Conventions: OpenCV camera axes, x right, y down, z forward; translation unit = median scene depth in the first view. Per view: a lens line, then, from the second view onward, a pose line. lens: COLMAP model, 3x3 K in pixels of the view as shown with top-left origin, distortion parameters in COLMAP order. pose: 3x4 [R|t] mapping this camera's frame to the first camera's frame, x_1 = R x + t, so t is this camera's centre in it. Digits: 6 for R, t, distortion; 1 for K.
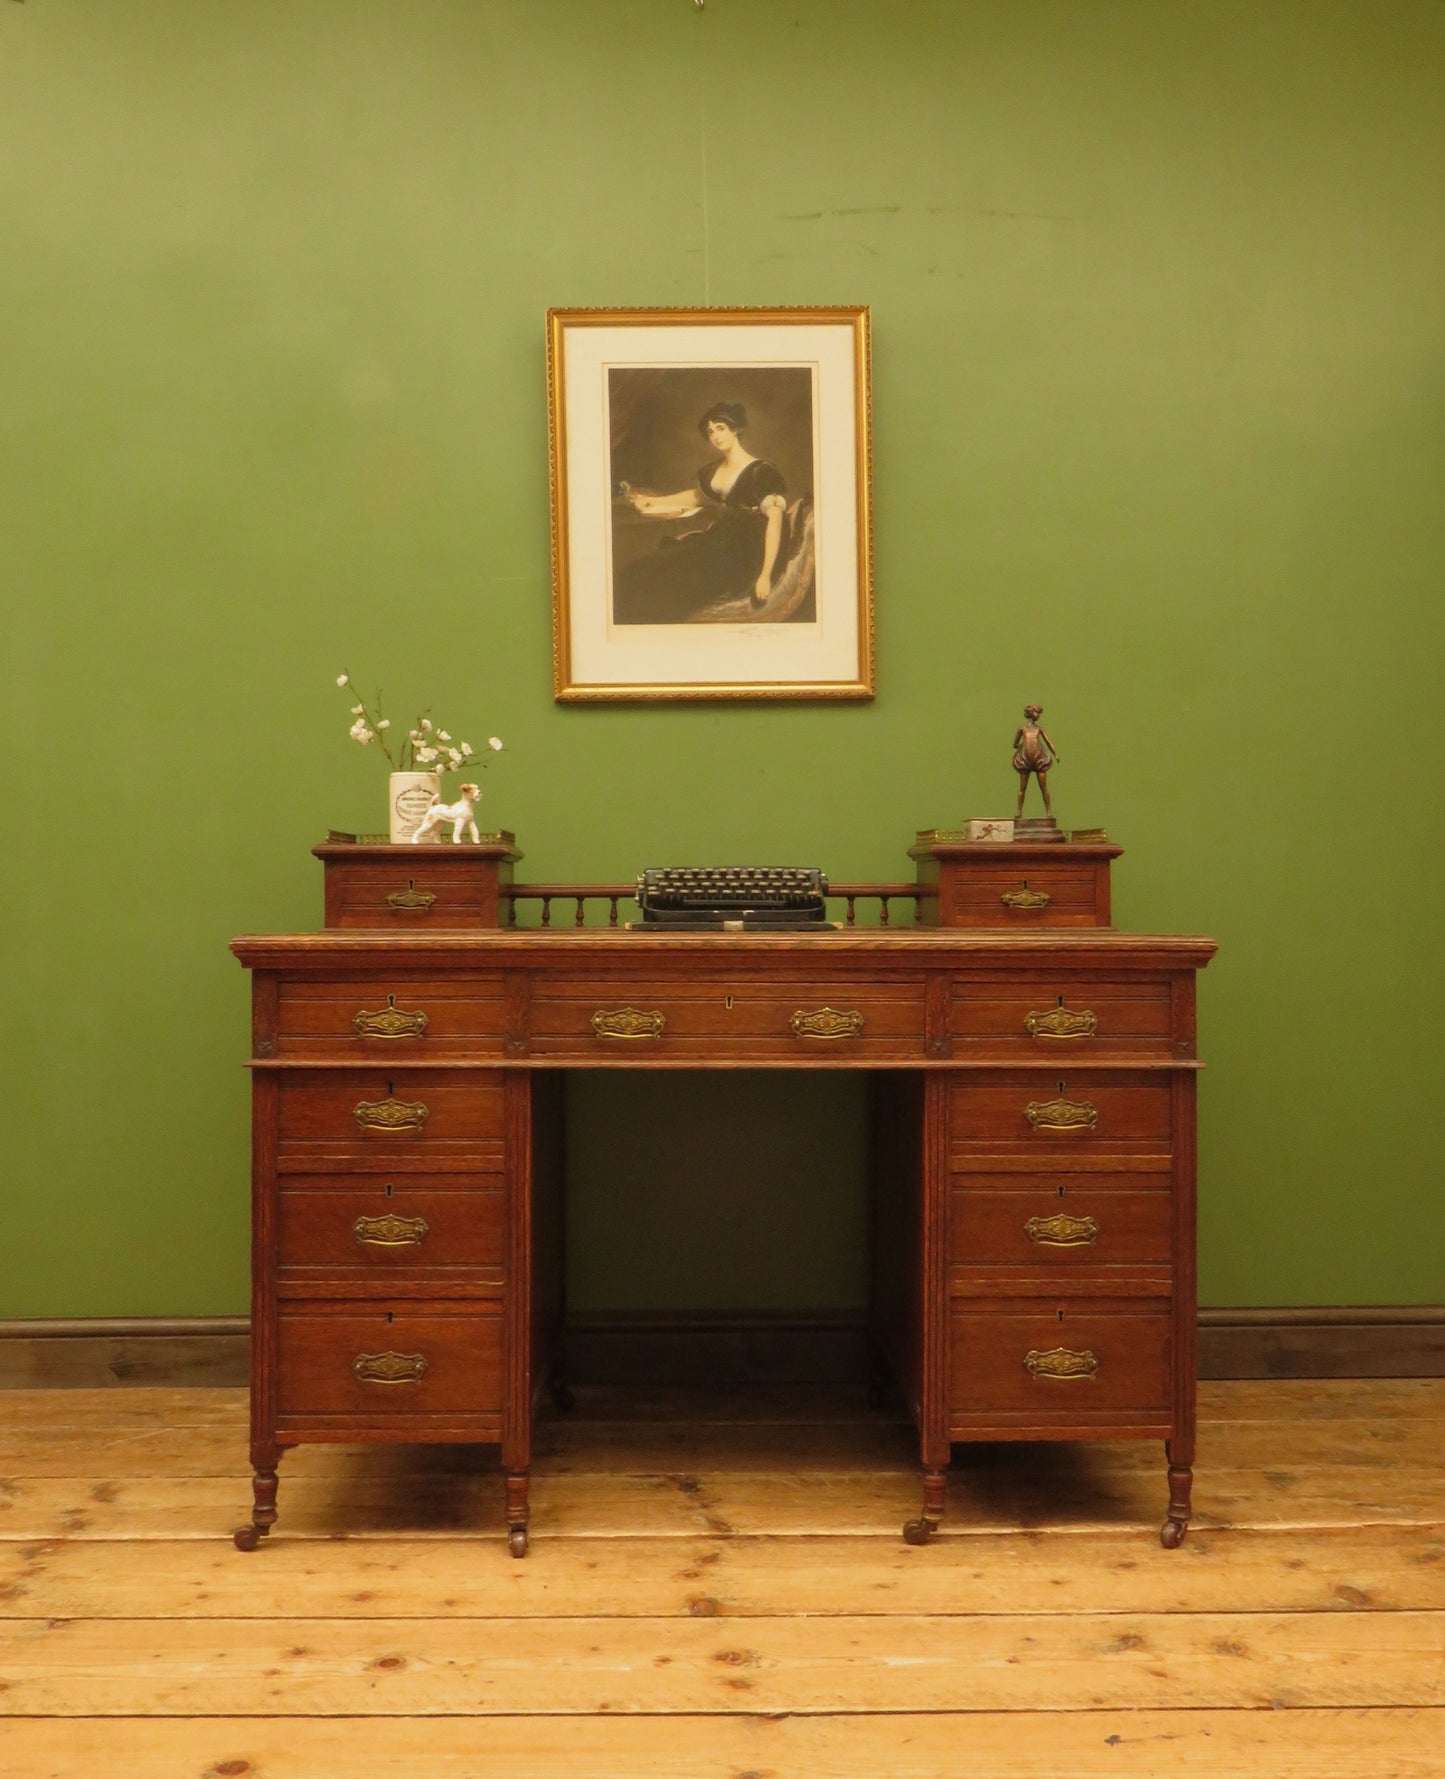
lens RADIAL K [[1608.3, 0, 731.4], [0, 1608.3, 891.5], [0, 0, 1]] dist [-0.017729, -0.000997]
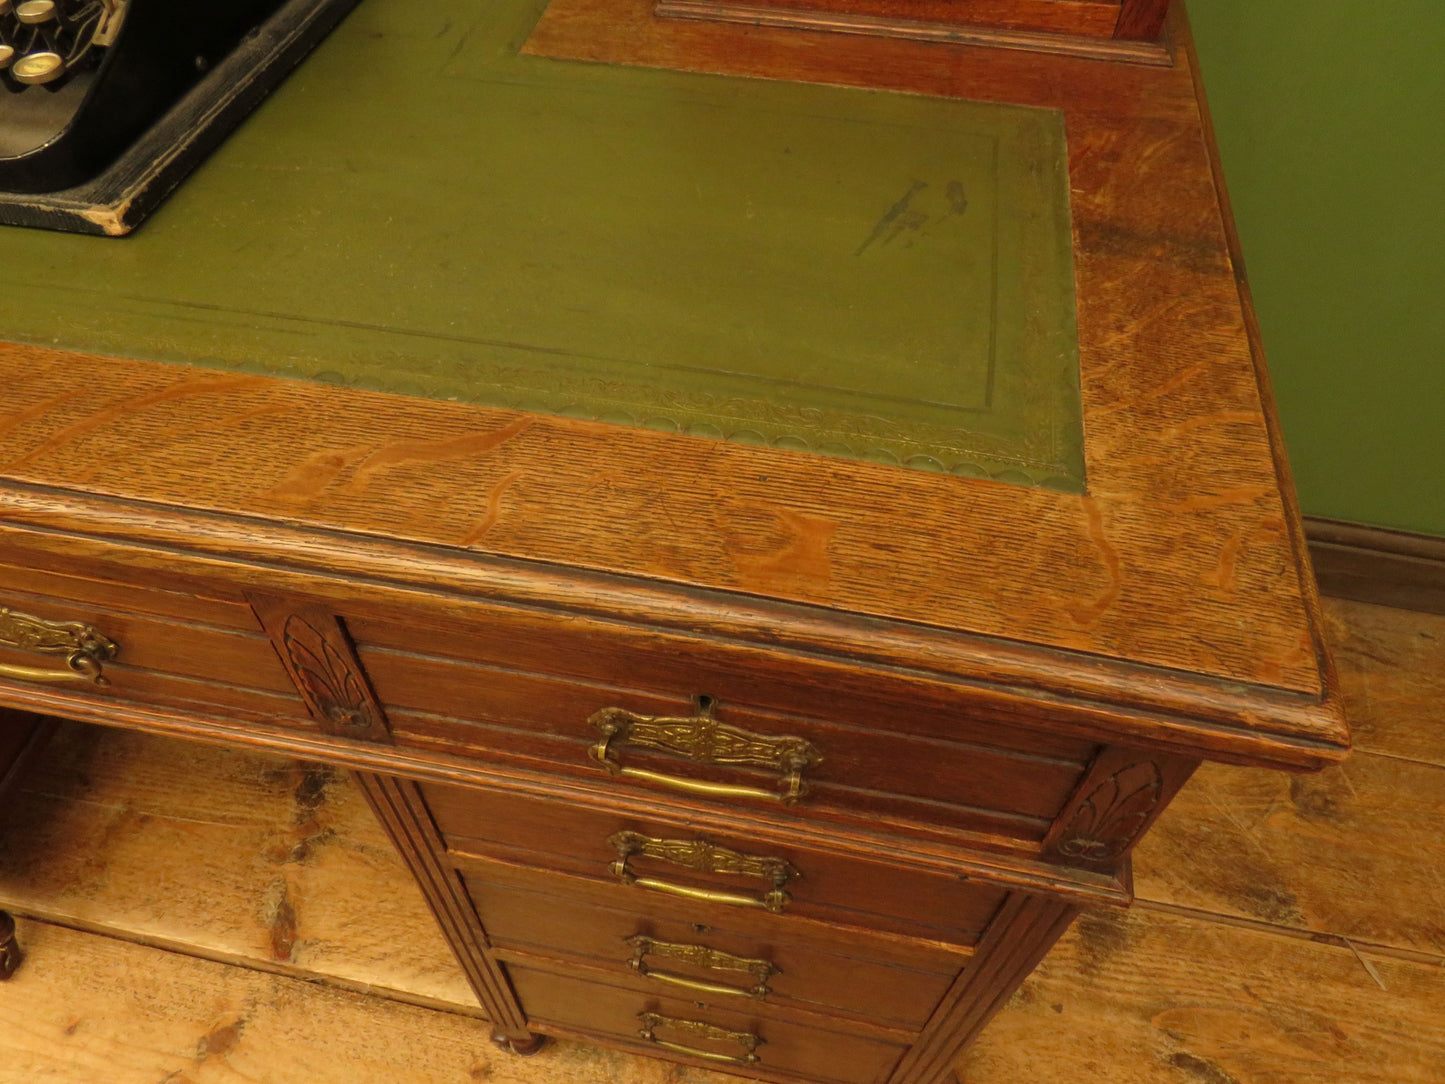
lens RADIAL K [[1034.4, 0, 716.4], [0, 1034.4, 552.0], [0, 0, 1]] dist [-0.034403, 0.001910]
pose [[0.978495, 0.166305, -0.122029, 0.227170], [-0.006236, 0.615170, 0.788370, -0.099440], [0.206179, -0.770655, 0.602978, 0.912866]]
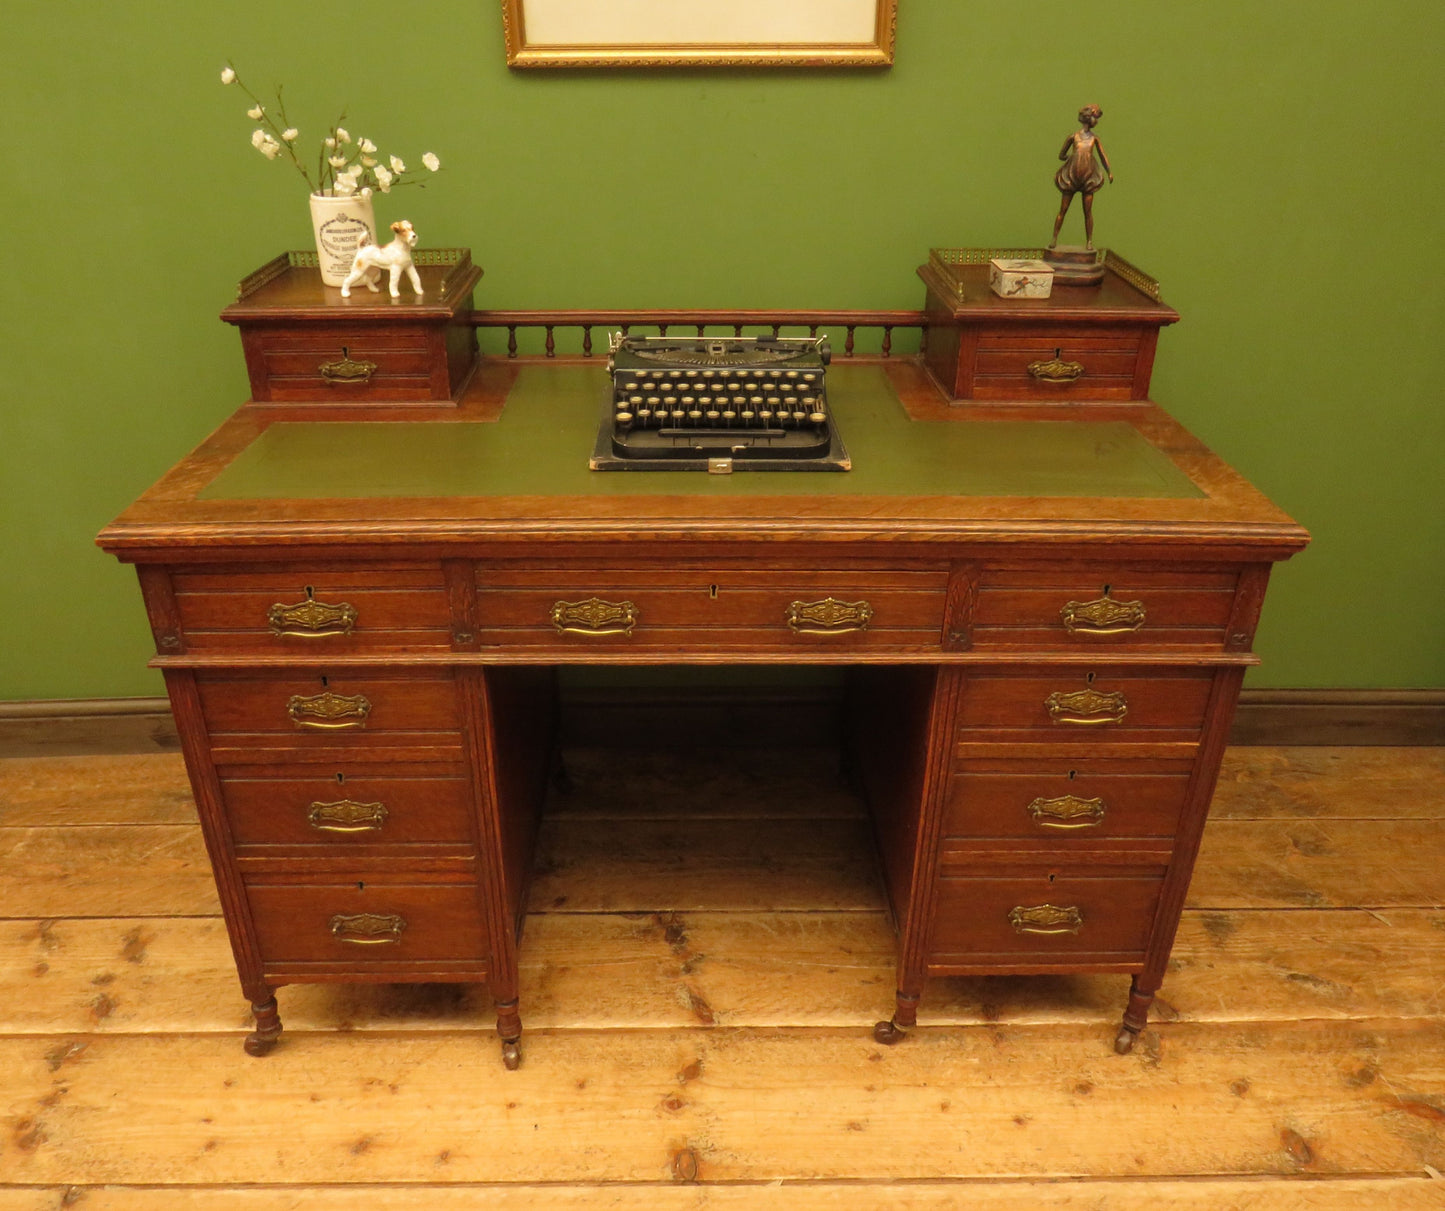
lens RADIAL K [[1140.9, 0, 721.8], [0, 1140.9, 614.4], [0, 0, 1]] dist [-0.022007, -0.009970]
pose [[0.999953, 0.007917, 0.005520, -0.000394], [-0.009595, 0.877226, 0.479983, -0.206541], [-0.001042, -0.480013, 0.877261, 0.472344]]
